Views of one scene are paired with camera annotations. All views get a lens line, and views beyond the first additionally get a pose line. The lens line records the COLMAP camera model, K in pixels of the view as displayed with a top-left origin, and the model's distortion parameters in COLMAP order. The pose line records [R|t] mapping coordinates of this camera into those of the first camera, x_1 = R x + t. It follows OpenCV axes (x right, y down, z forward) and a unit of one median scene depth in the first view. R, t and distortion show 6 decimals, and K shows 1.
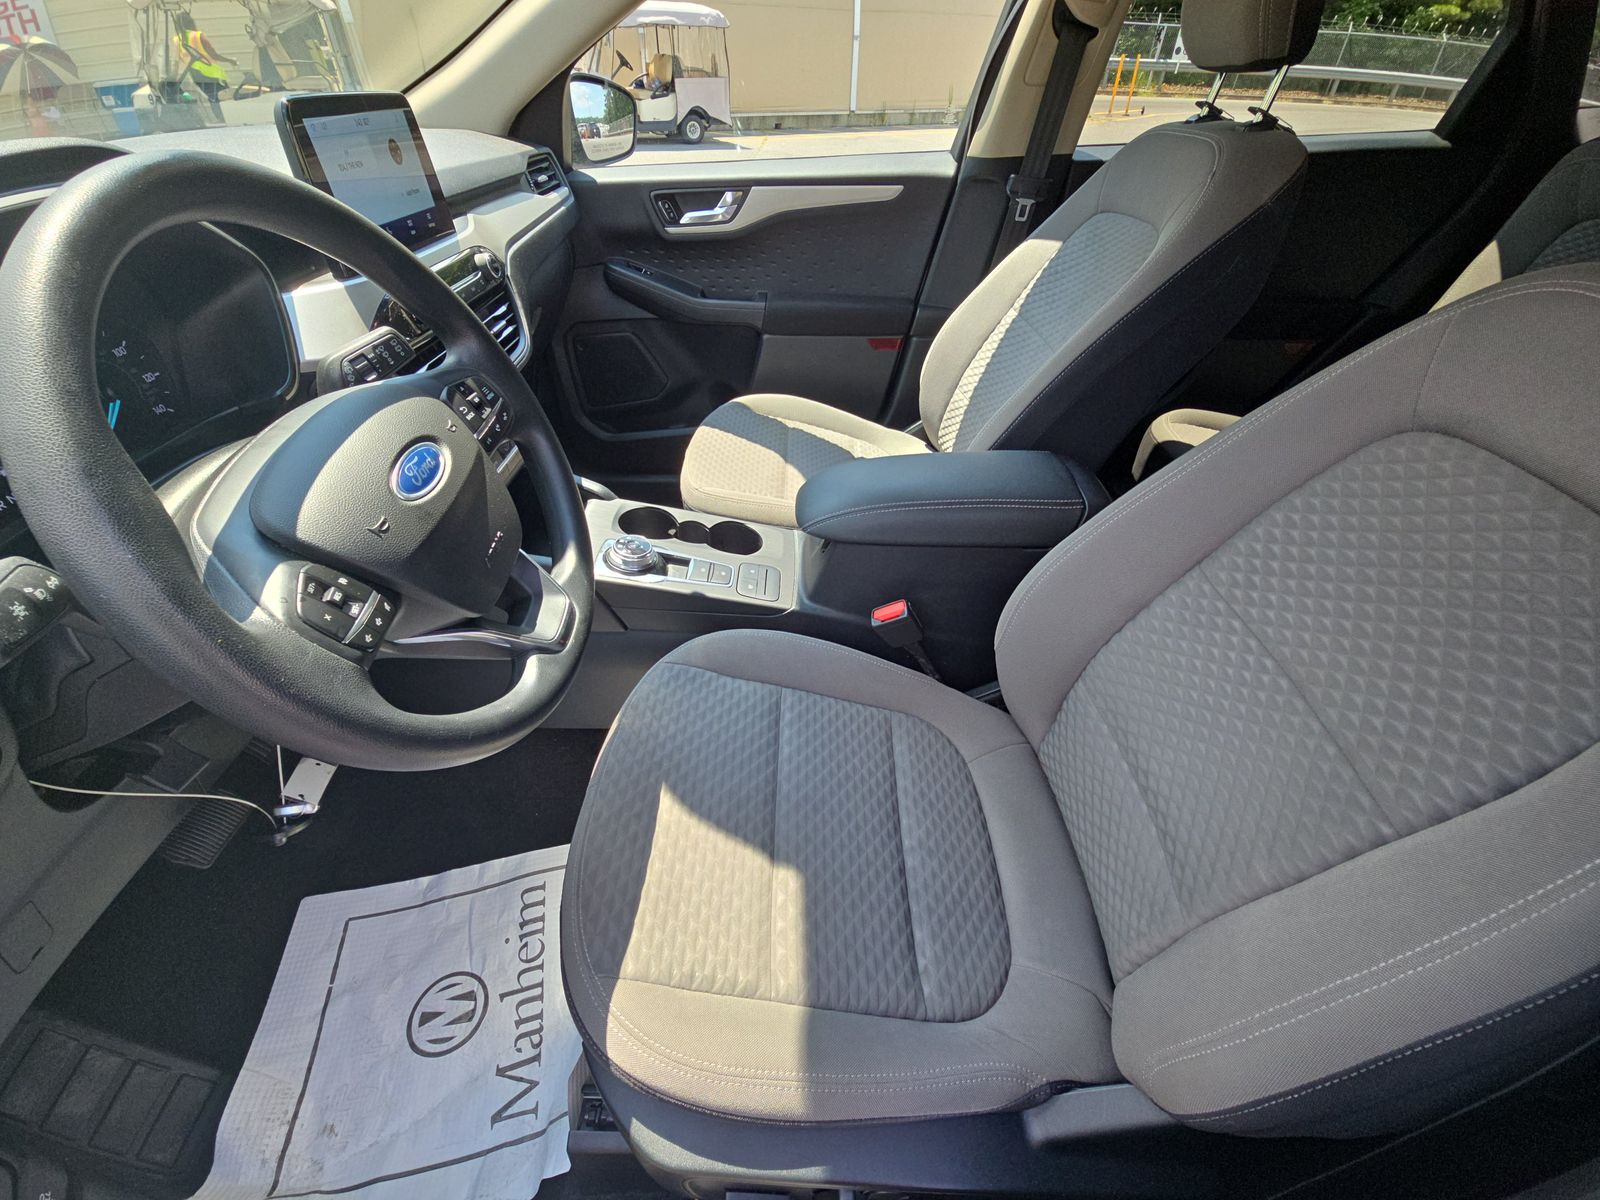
lens RADIAL K [[648.9, 0, 802.3], [0, 648.9, 602.8], [0, 0, 1]] dist [0.002853, -0.000093]
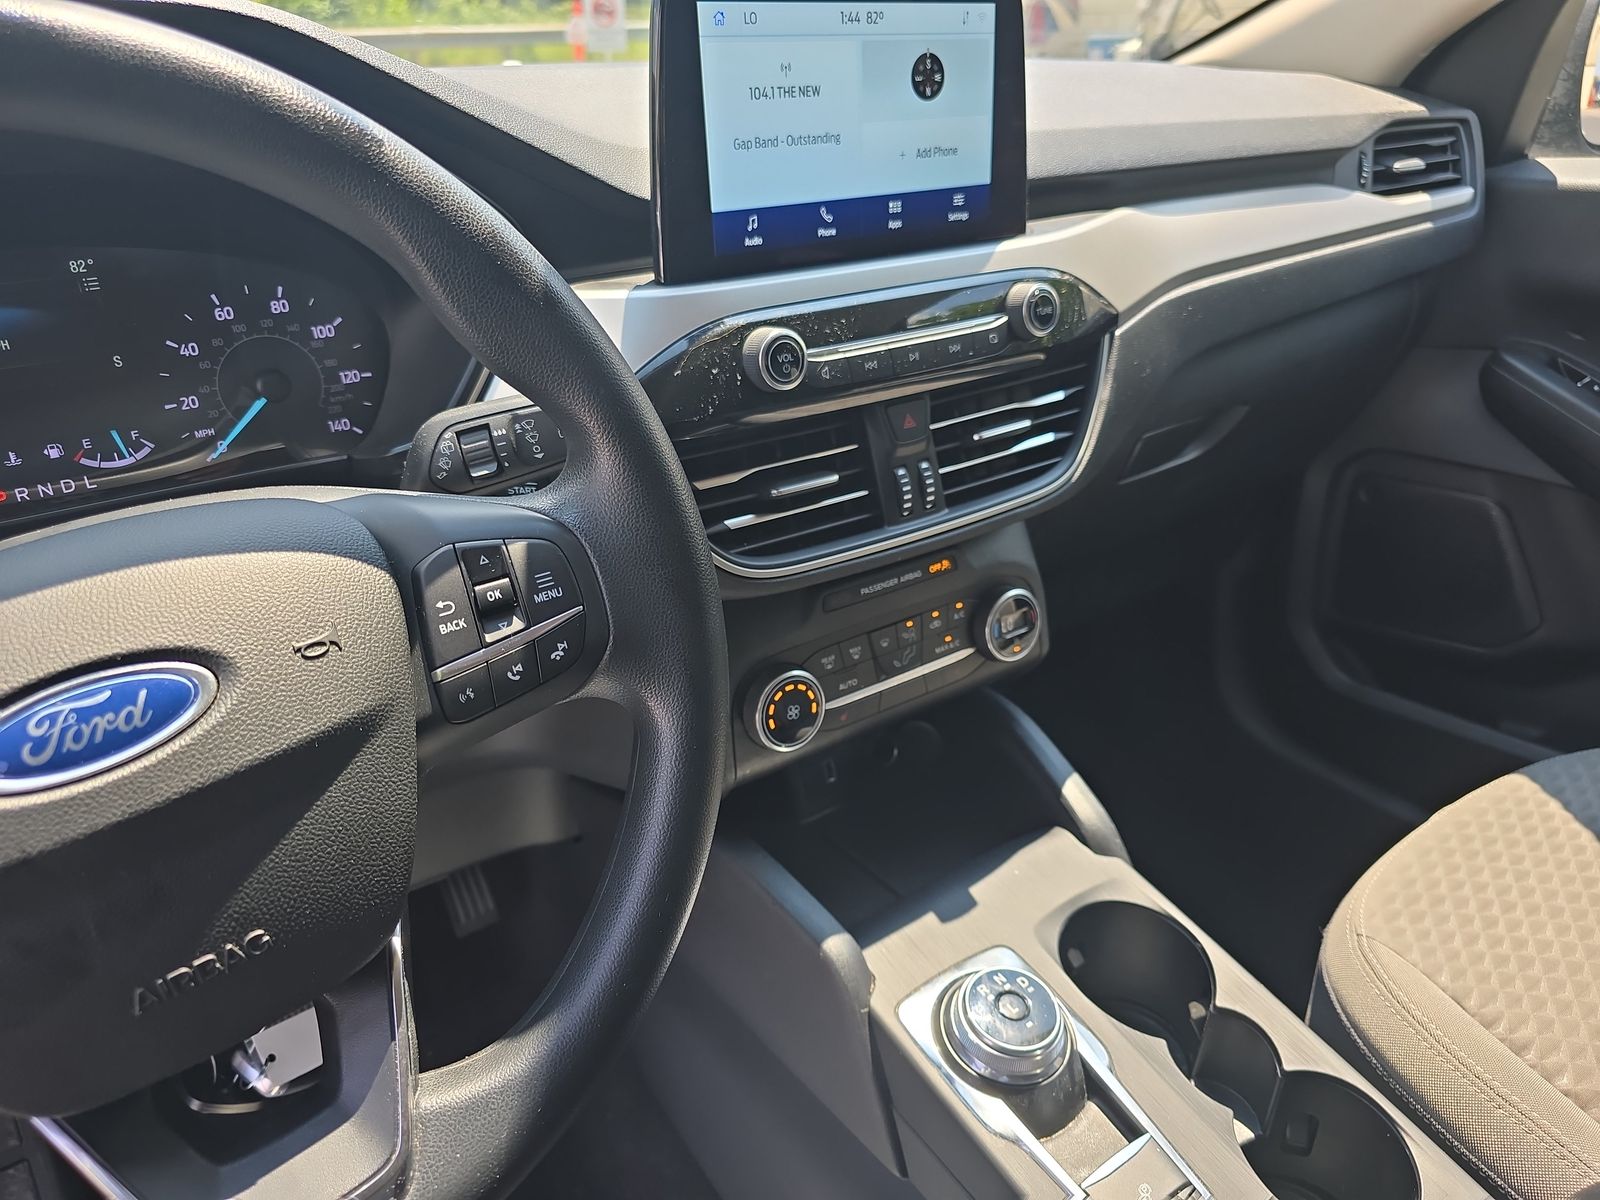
lens RADIAL K [[1113.4, 0, 800.0], [0, 1113.4, 600.0], [0, 0, 1]] dist [0.025579, -0.029290]
pose [[0.574636, 0.354349, -0.737719, 0.046667], [-0.502421, 0.864296, 0.023794, -0.172591], [0.646039, 0.356973, 0.674688, 0.270662]]
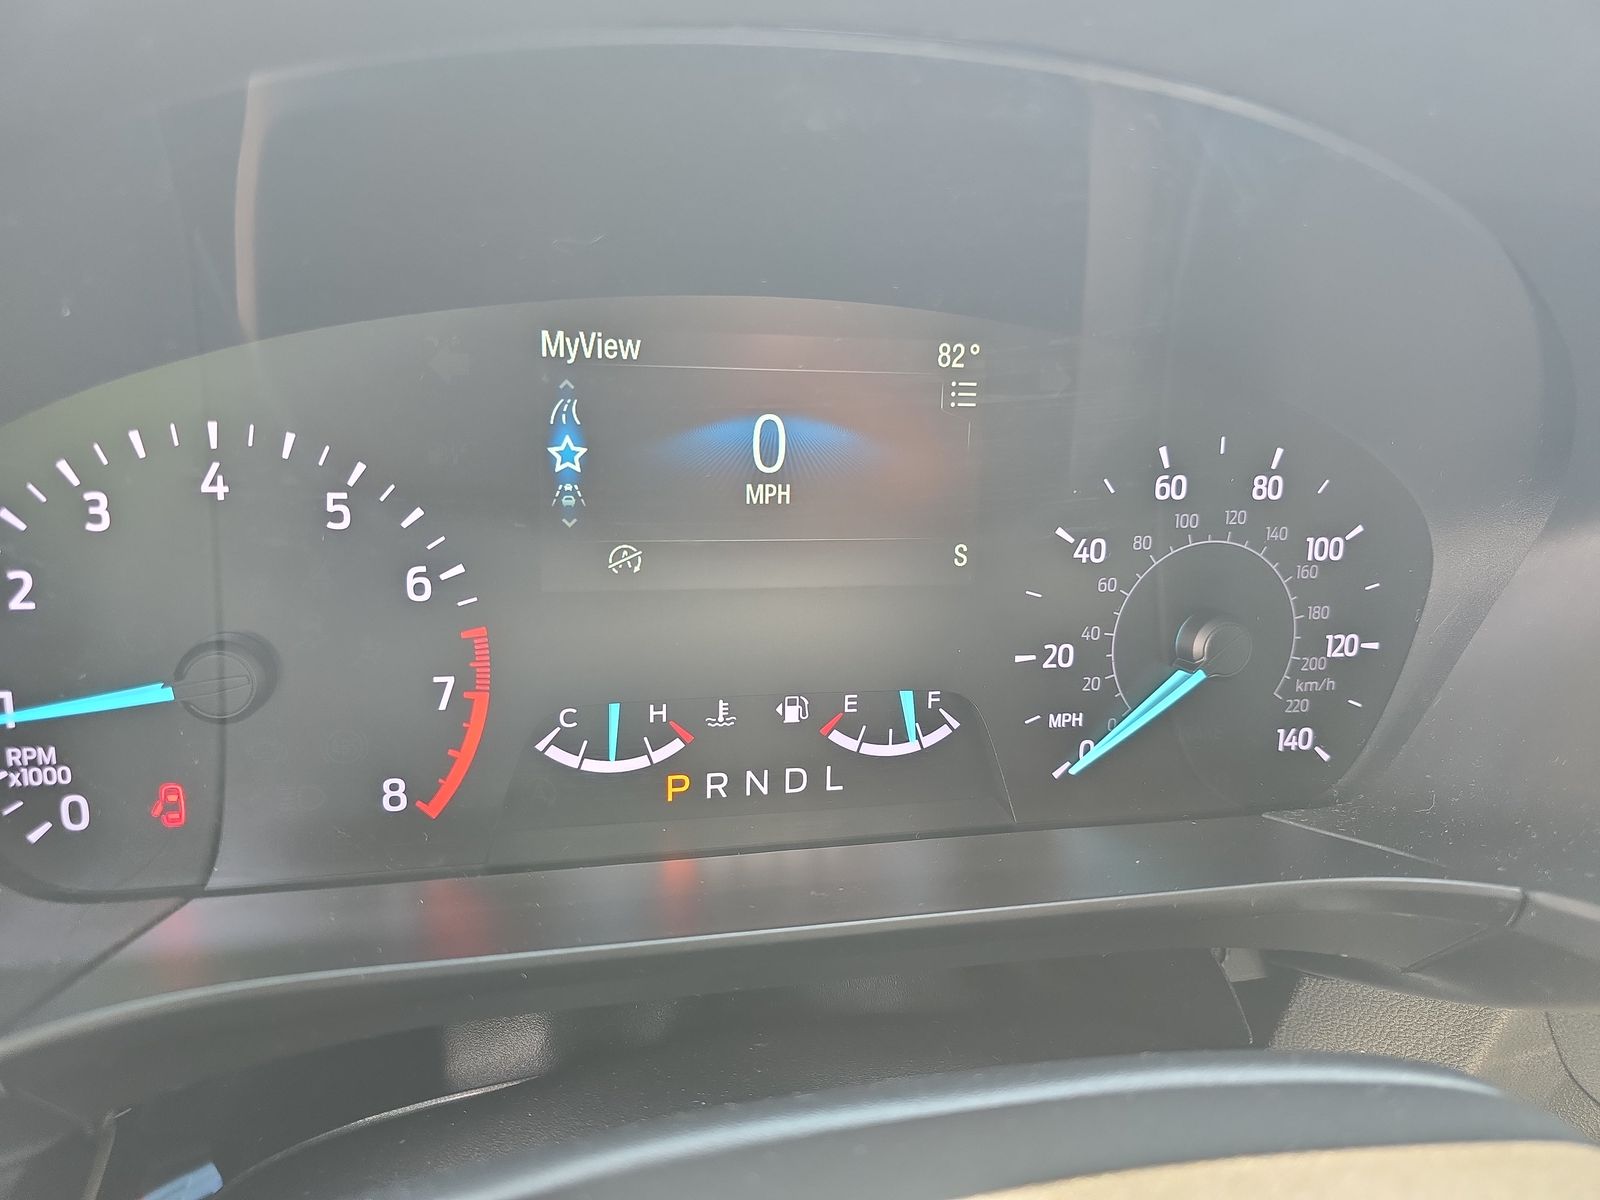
lens RADIAL K [[1113.4, 0, 800.0], [0, 1113.4, 600.0], [0, 0, 1]] dist [0.025579, -0.029290]
pose [[0.251633, 0.325395, -0.911482, -0.261027], [-0.656238, 0.749588, 0.086433, -0.104446], [0.711360, 0.576399, 0.402157, 0.260679]]
